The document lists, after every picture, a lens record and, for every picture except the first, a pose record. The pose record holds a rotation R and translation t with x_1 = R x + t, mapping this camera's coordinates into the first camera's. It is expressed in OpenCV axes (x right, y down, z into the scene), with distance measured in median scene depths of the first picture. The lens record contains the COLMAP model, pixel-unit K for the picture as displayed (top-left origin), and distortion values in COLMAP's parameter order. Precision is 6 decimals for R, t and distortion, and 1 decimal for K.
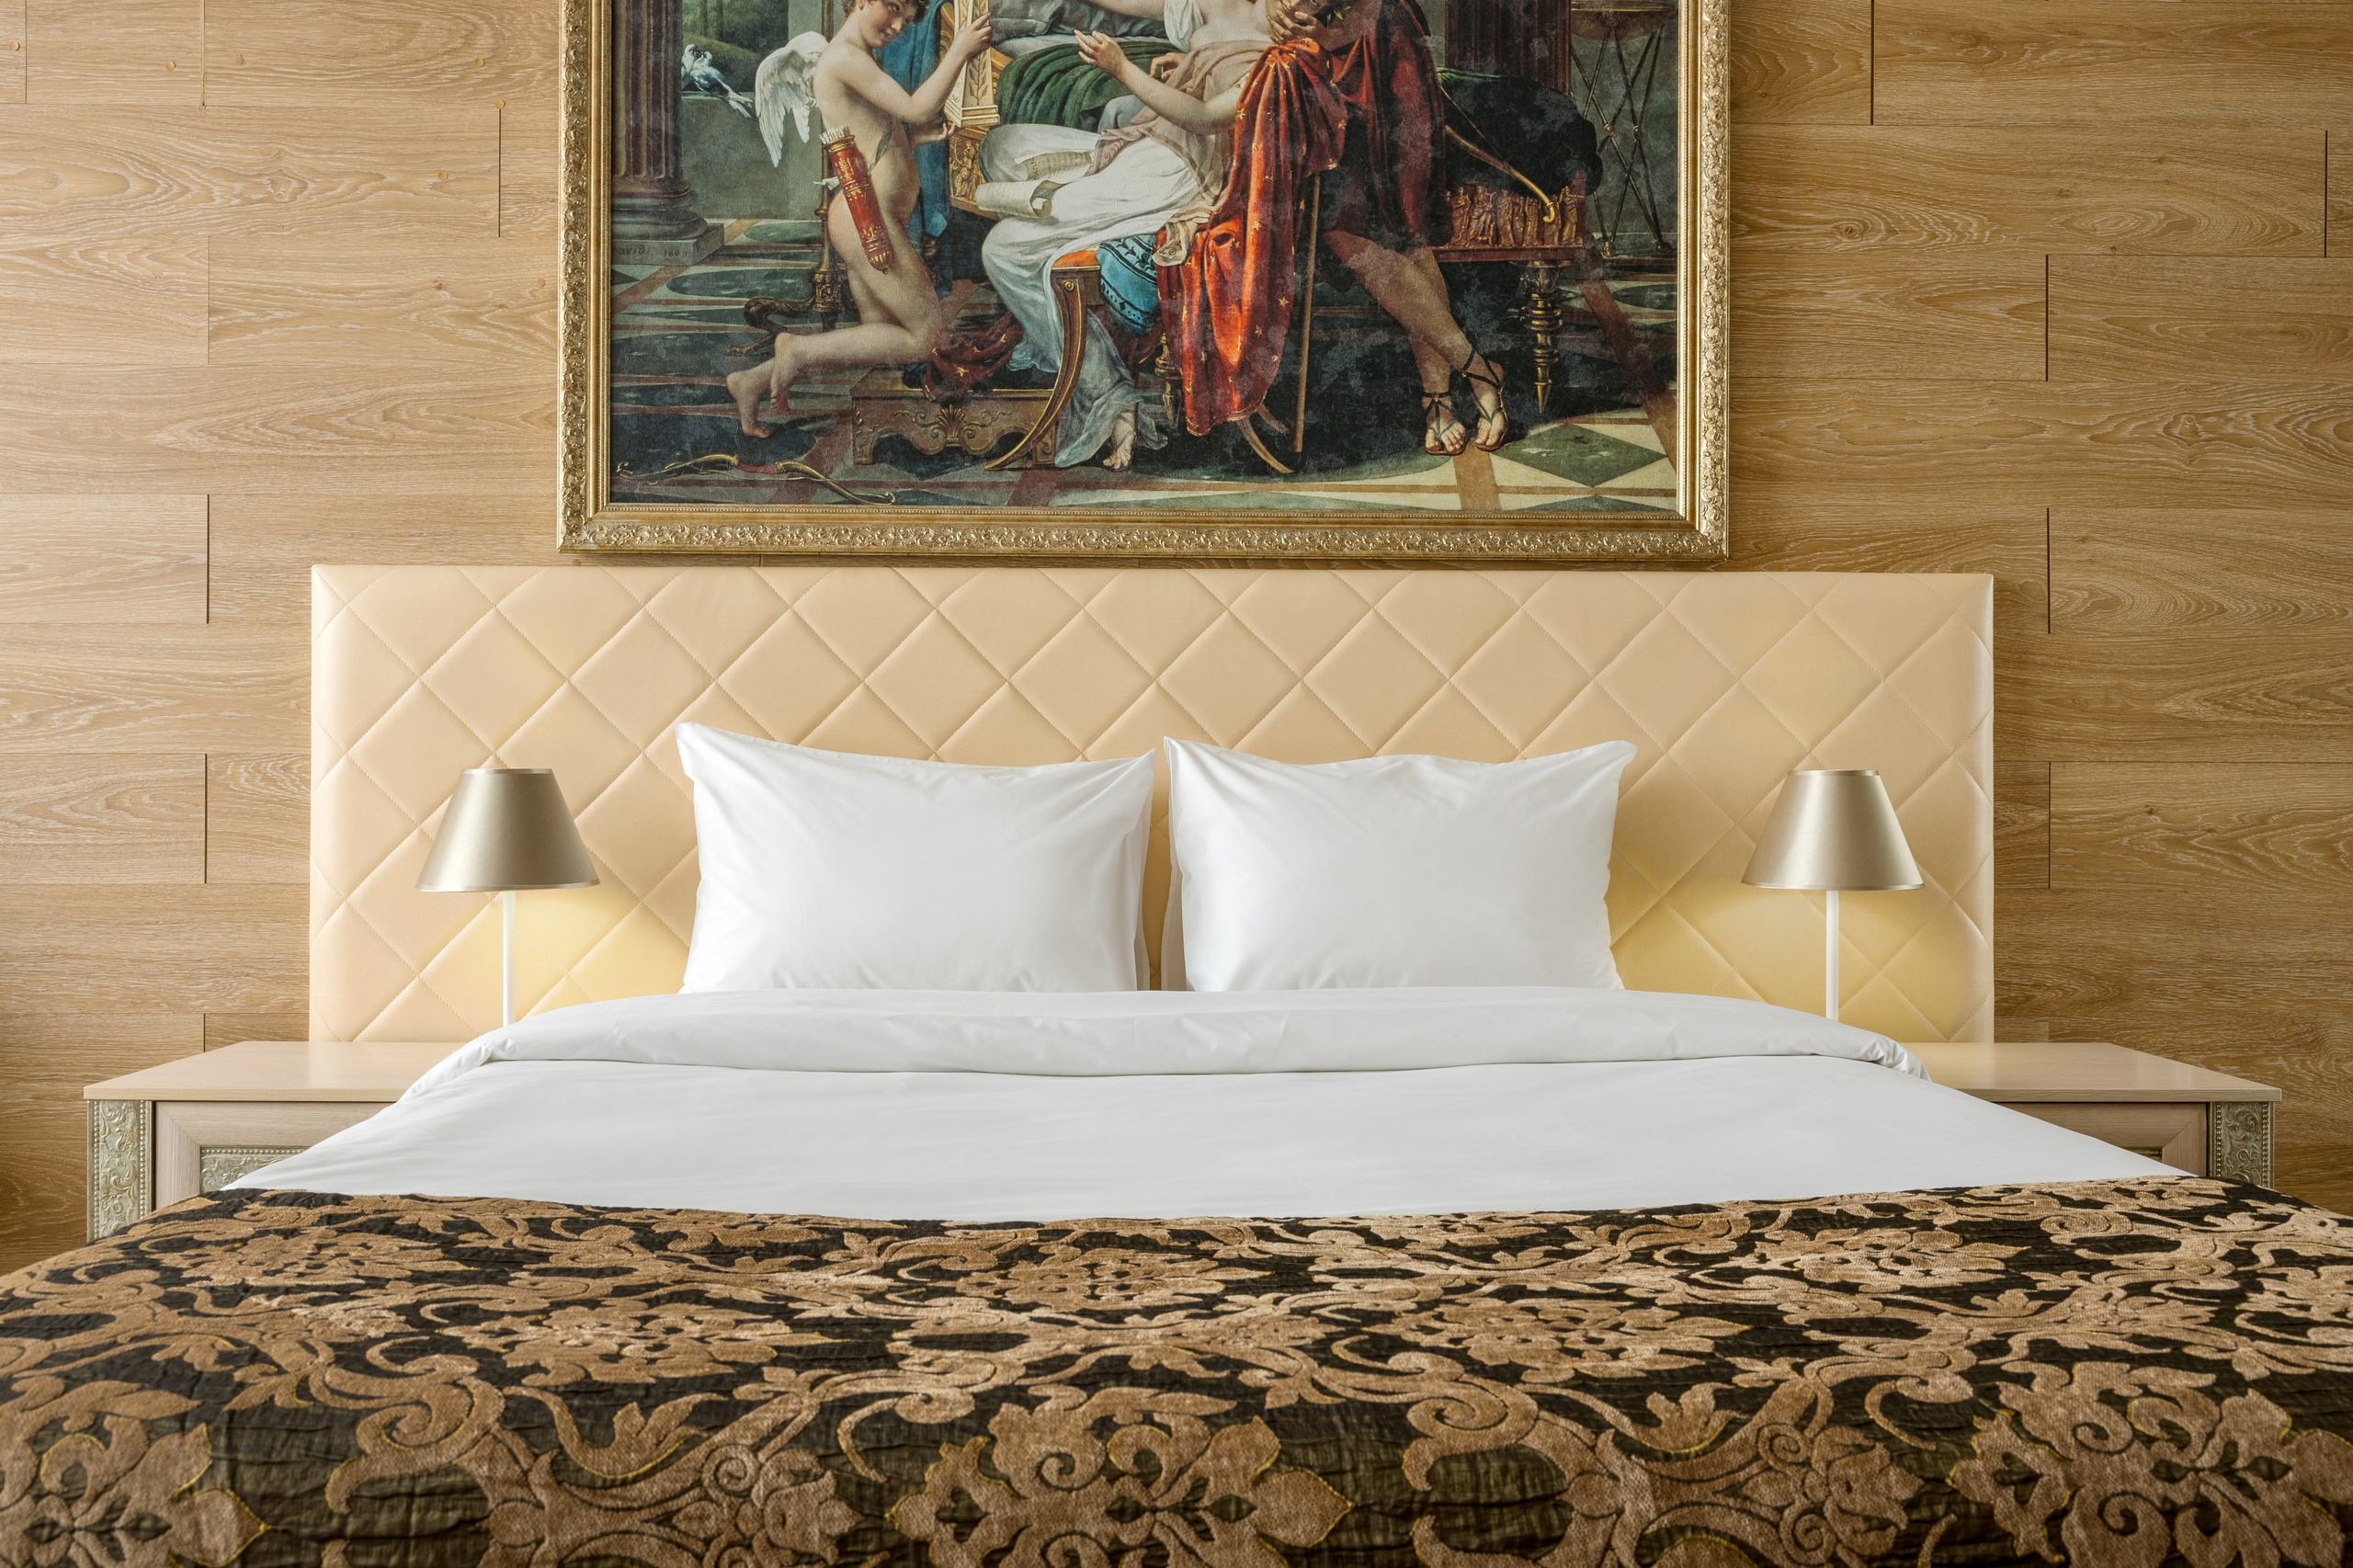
lens RADIAL K [[2092.0, 0, 1176.5], [0, 2092.0, 817.2], [0, 0, 1]] dist [-0.002697, 0.008985]
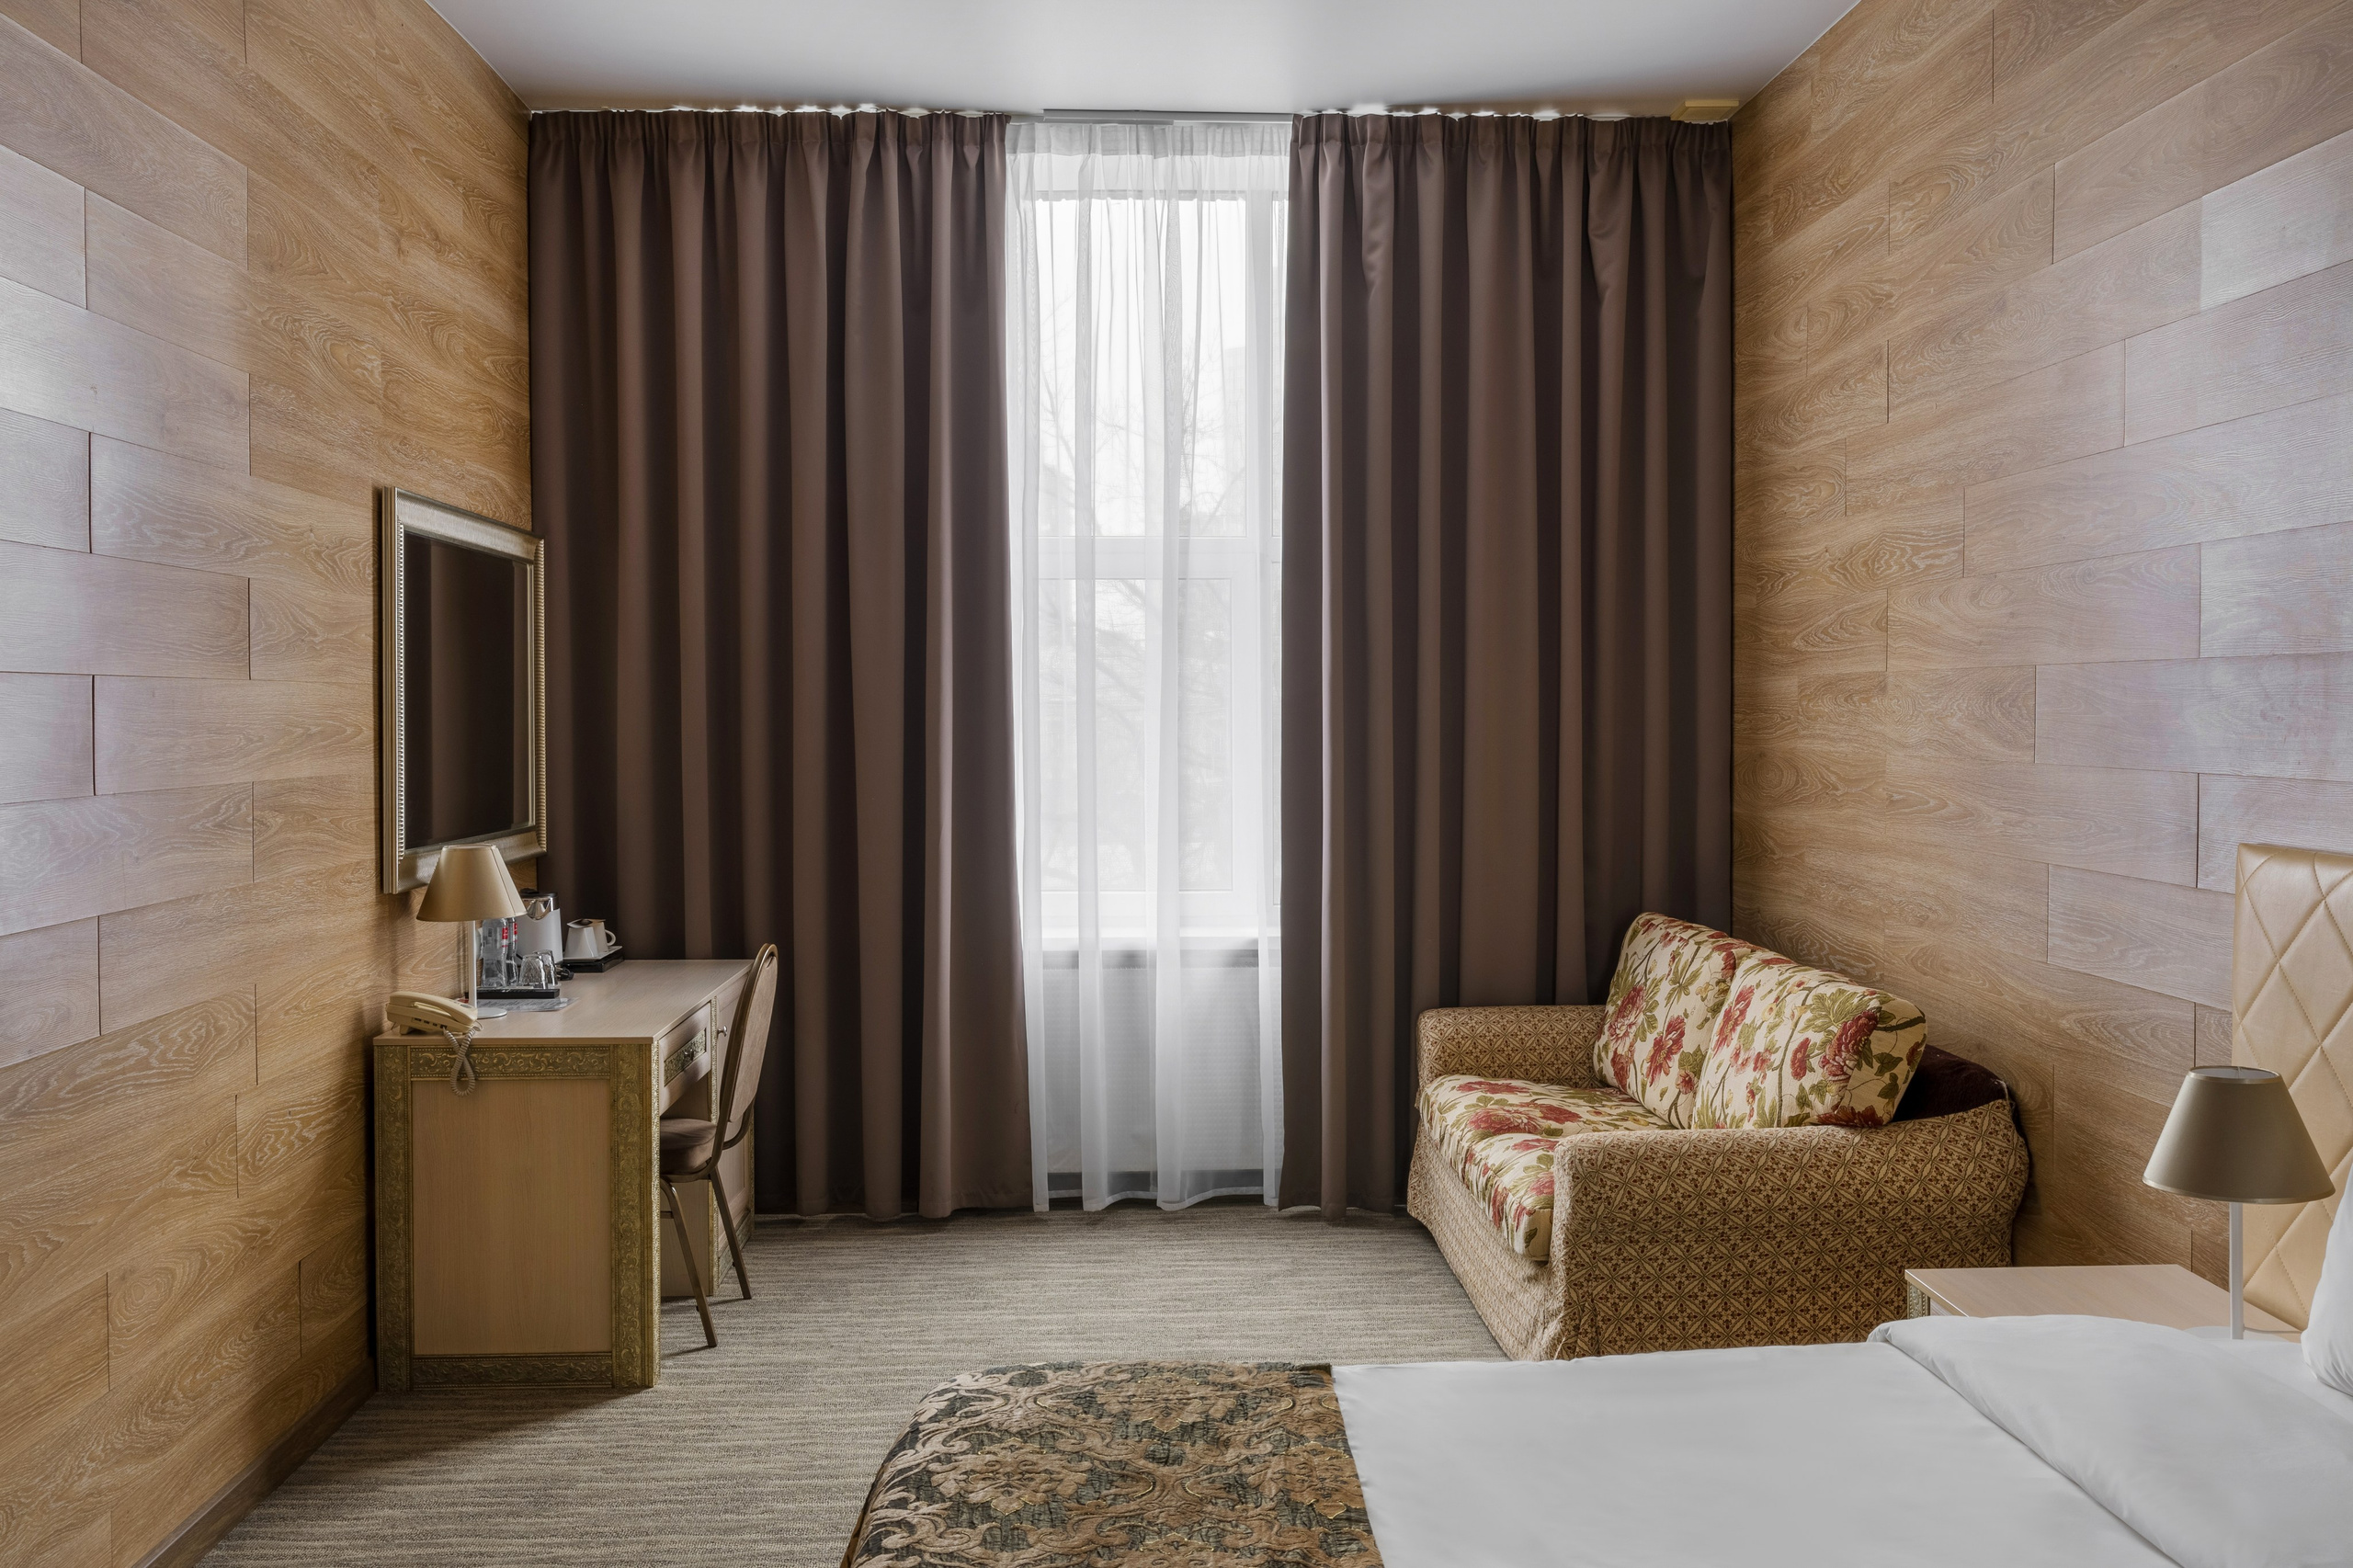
lens RADIAL K [[2092.0, 0, 1176.5], [0, 2092.0, 817.2], [0, 0, 1]] dist [-0.002697, 0.008985]
pose [[0.028993, 0.051211, -0.998267, 0.645147], [0.004797, 0.998668, 0.051371, -0.192425], [0.999568, -0.006278, 0.028709, 0.424635]]
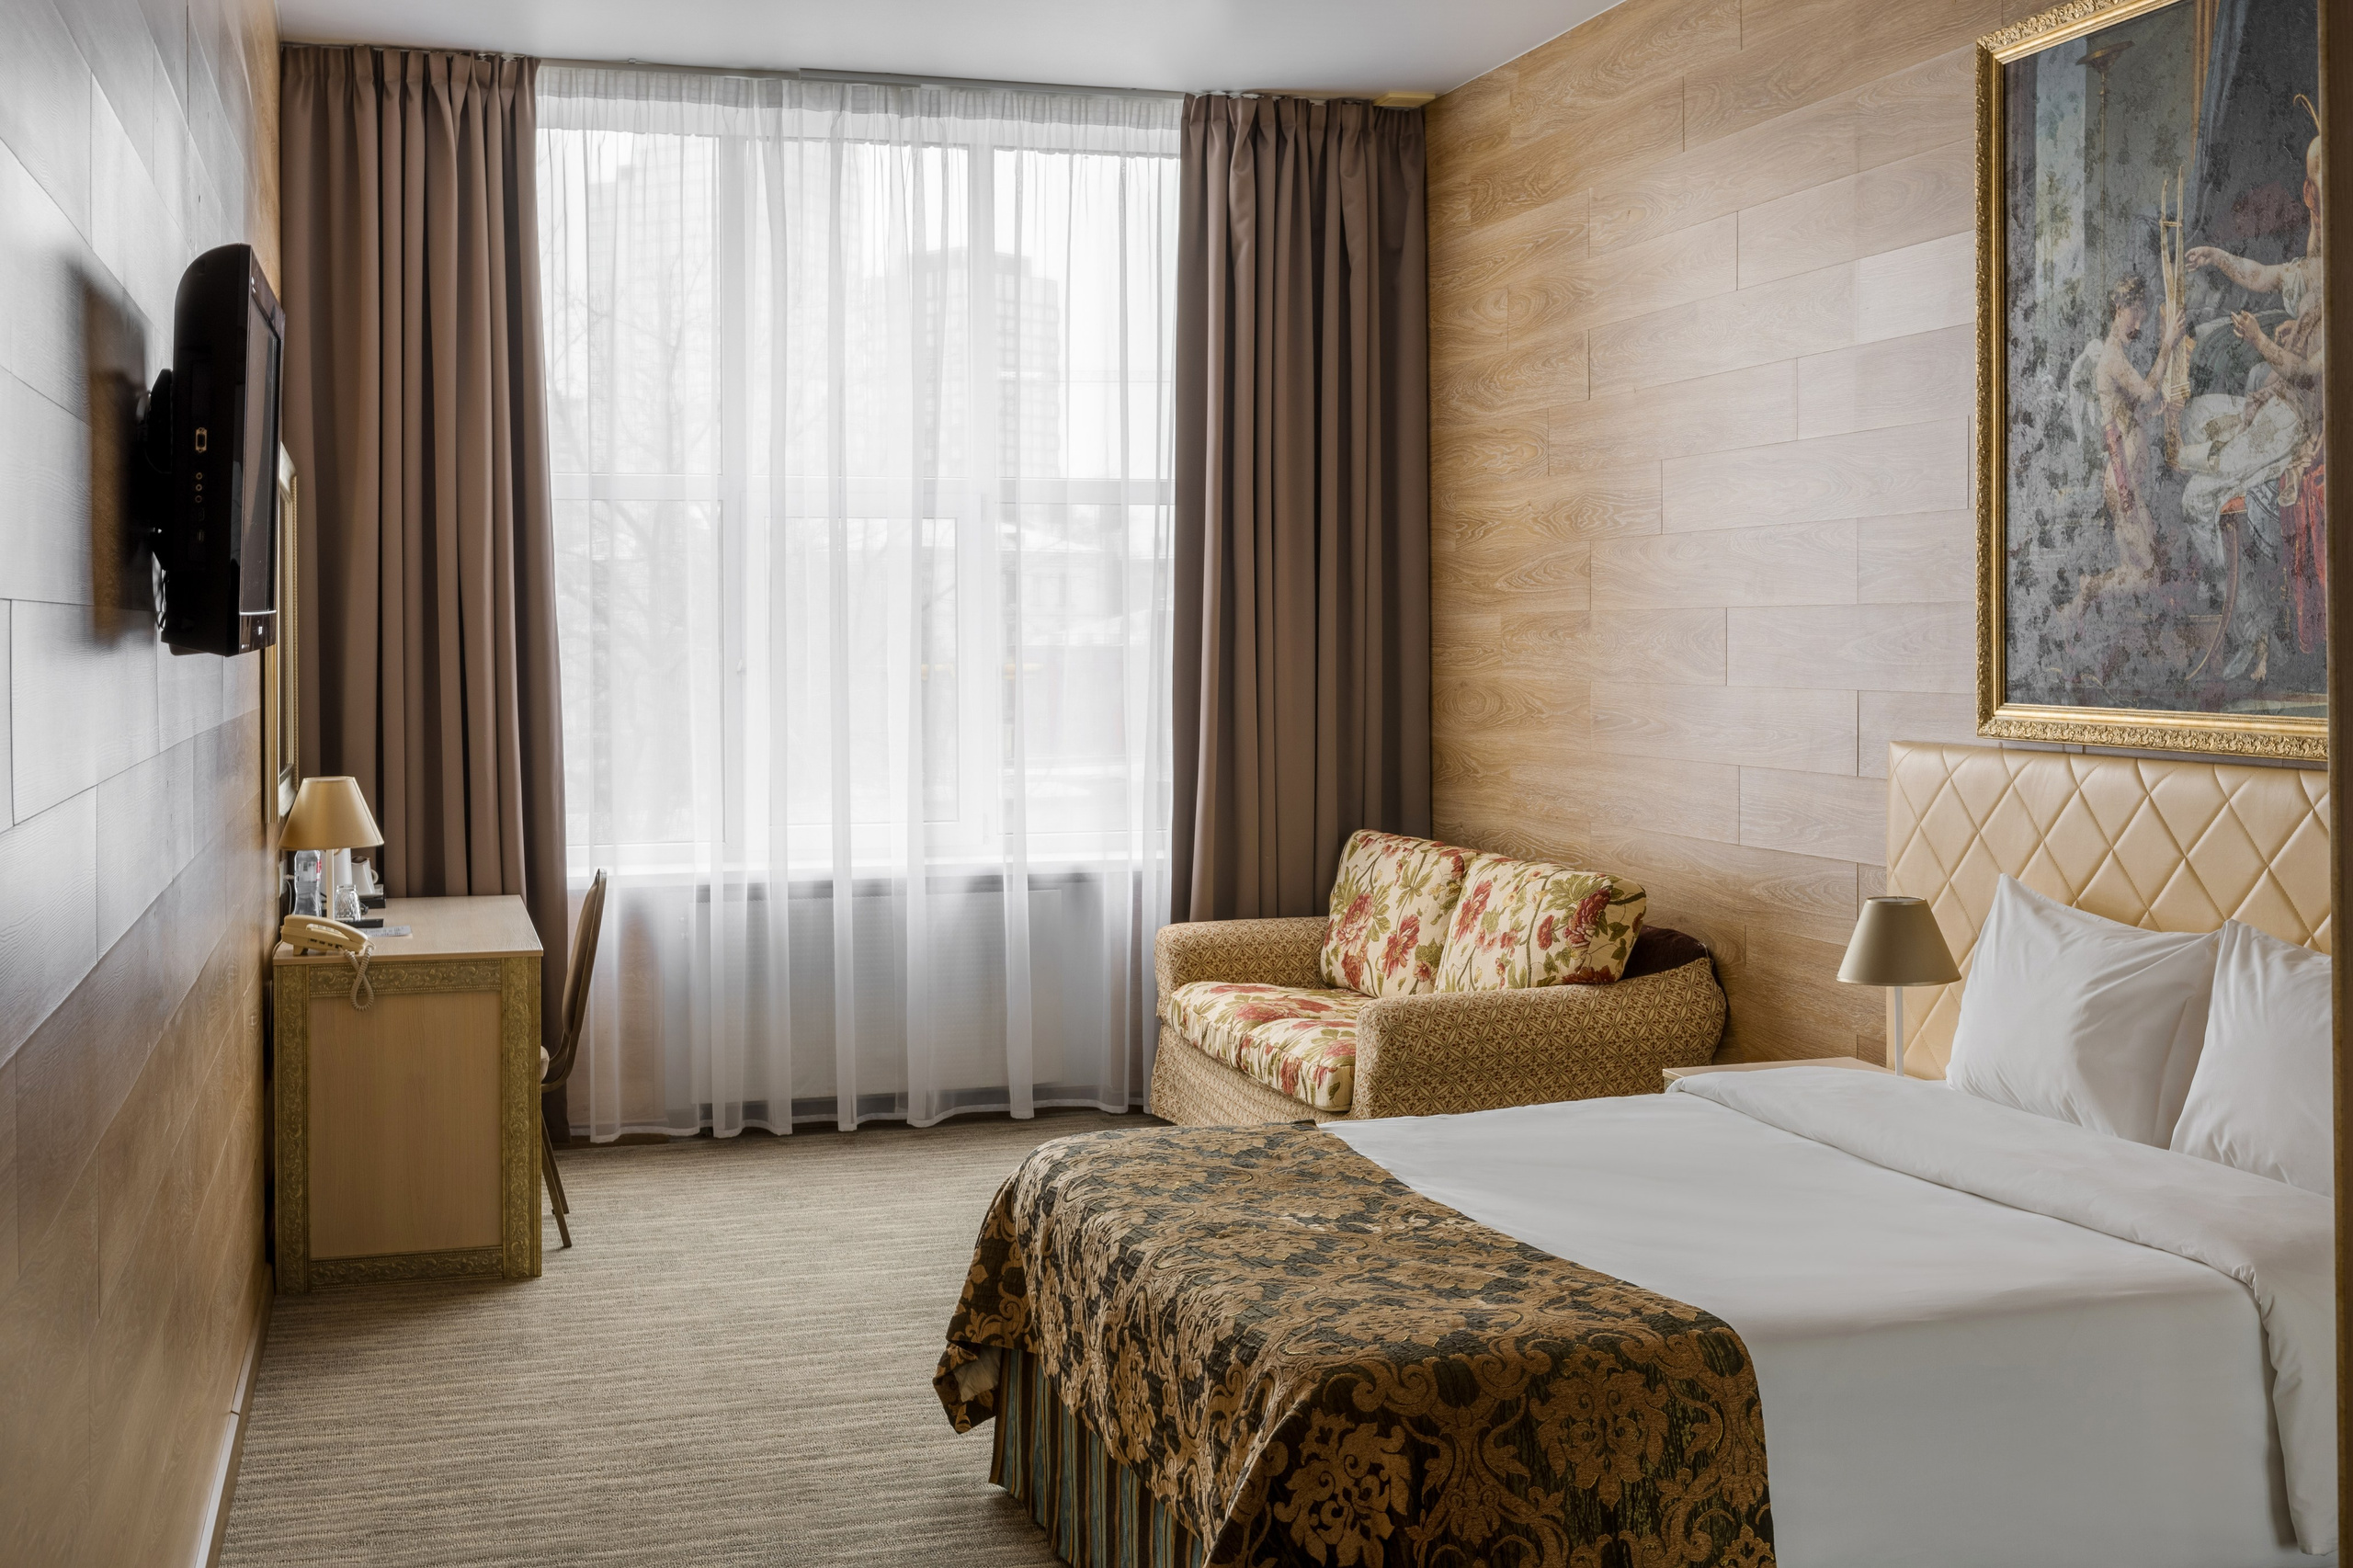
lens RADIAL K [[2648.2, 0, 1176.5], [0, 2648.2, 784.0], [0, 0, 1]] dist [0.004123, -0.008191]
pose [[0.273083, 0.050010, -0.960690, 1.236915], [0.008051, 0.998494, 0.054267, -0.195586], [0.961957, -0.022554, 0.272269, 0.014292]]
